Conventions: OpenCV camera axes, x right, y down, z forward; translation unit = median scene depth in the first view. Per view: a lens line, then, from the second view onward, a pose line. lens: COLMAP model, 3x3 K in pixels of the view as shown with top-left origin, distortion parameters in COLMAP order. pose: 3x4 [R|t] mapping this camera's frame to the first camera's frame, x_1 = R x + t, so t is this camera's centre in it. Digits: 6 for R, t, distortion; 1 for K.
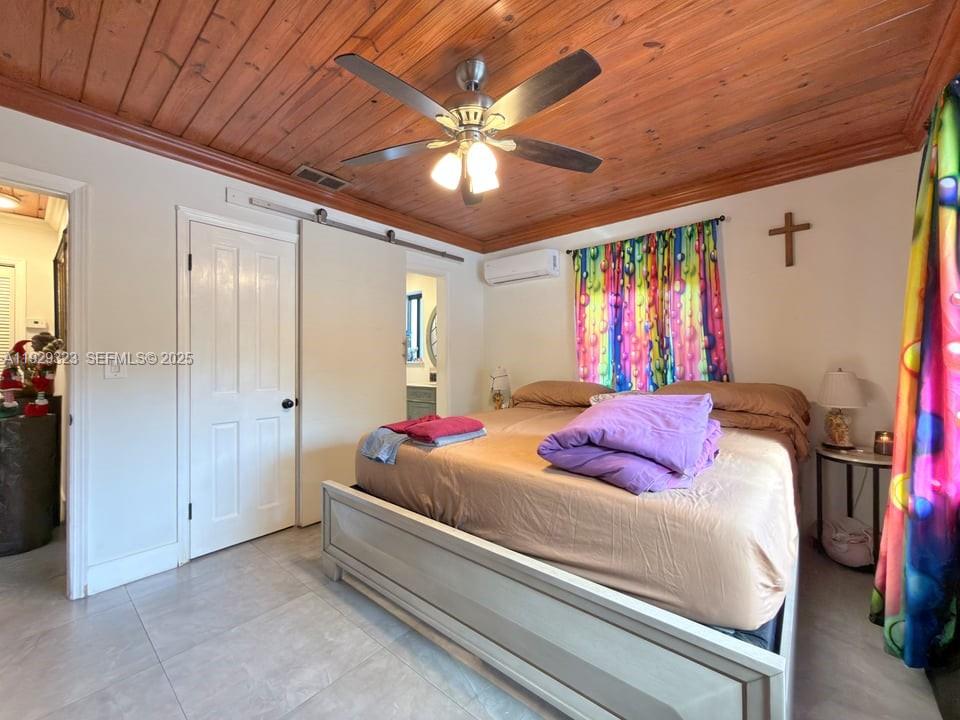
lens RADIAL K [[393.1, 0, 479.8], [0, 393.1, 353.9], [0, 0, 1]] dist [0.000493, -0.000066]
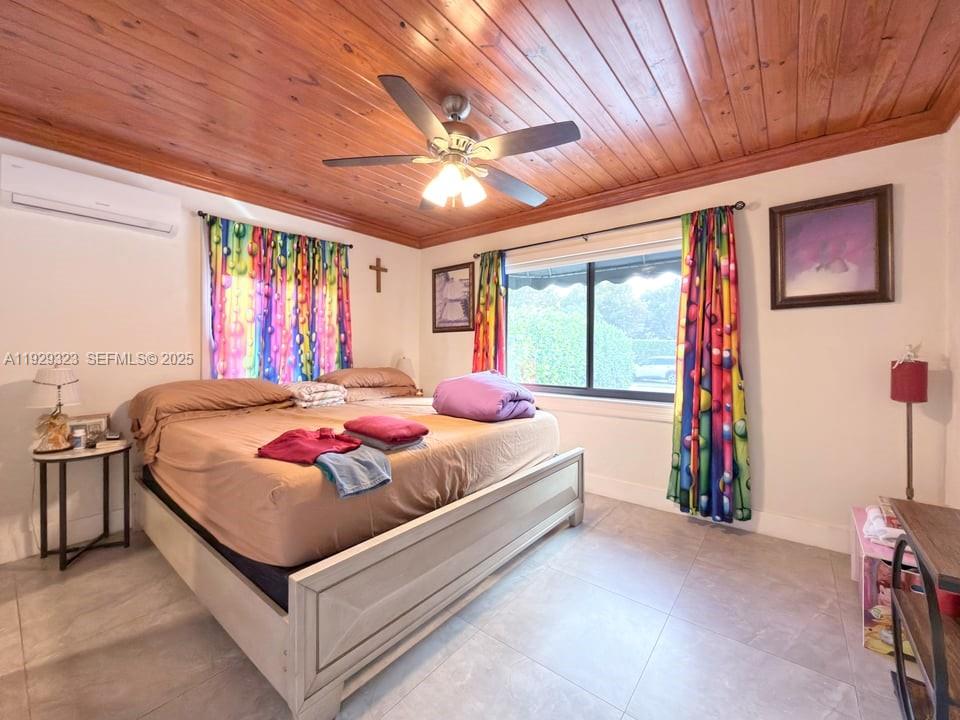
lens RADIAL K [[393.1, 0, 479.8], [0, 393.1, 353.9], [0, 0, 1]] dist [0.000493, -0.000066]
pose [[-0.037767, -0.005243, 0.999273, -0.683466], [-0.015380, 0.999871, 0.004665, 0.007117], [-0.999168, -0.015193, -0.037842, 0.562341]]
